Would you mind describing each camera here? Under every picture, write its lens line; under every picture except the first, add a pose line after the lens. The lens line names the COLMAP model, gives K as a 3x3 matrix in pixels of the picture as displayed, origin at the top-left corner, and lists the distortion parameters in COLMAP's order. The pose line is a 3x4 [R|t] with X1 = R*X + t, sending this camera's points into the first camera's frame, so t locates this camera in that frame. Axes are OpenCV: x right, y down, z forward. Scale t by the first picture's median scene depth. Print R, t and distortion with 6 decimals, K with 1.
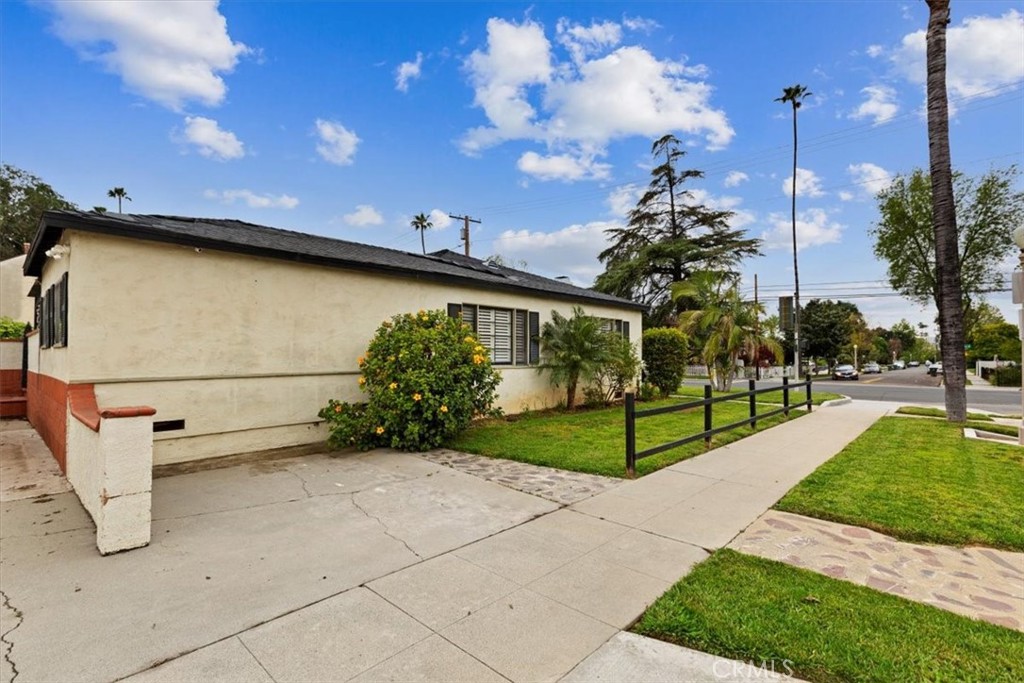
lens RADIAL K [[456.5, 0, 513.3], [0, 456.5, 343.3], [0, 0, 1]] dist [0.011252, -0.000500]
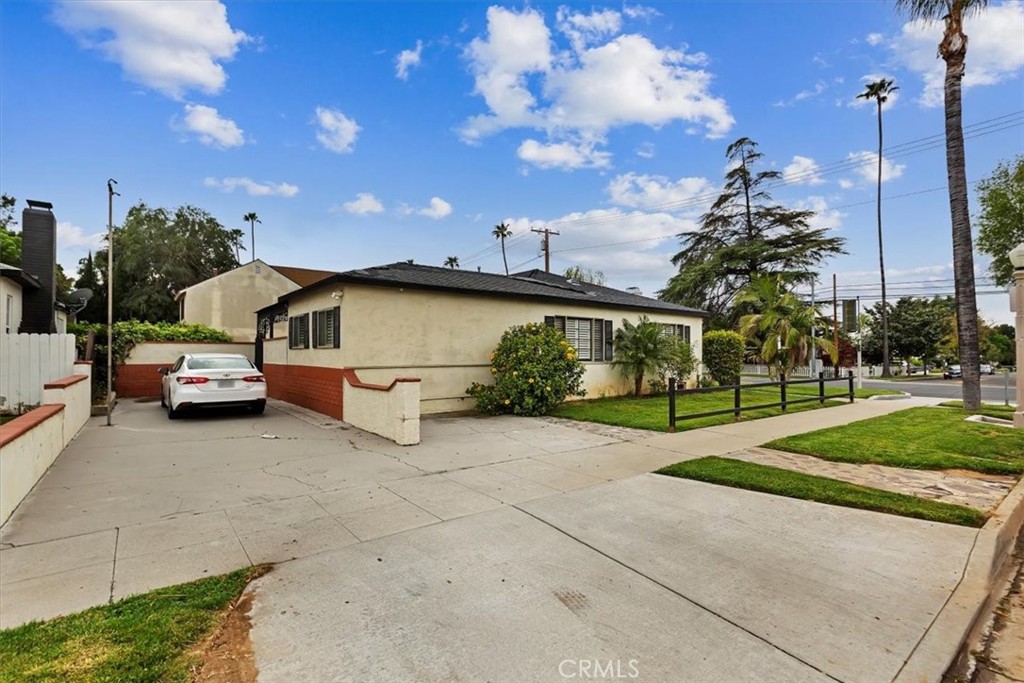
lens RADIAL K [[456.5, 0, 513.3], [0, 456.5, 343.3], [0, 0, 1]] dist [0.011252, -0.000500]
pose [[0.987146, -0.002256, -0.159806, -0.012996], [0.002415, 0.999997, 0.000803, -0.005184], [0.159804, -0.001179, 0.987148, -0.295457]]
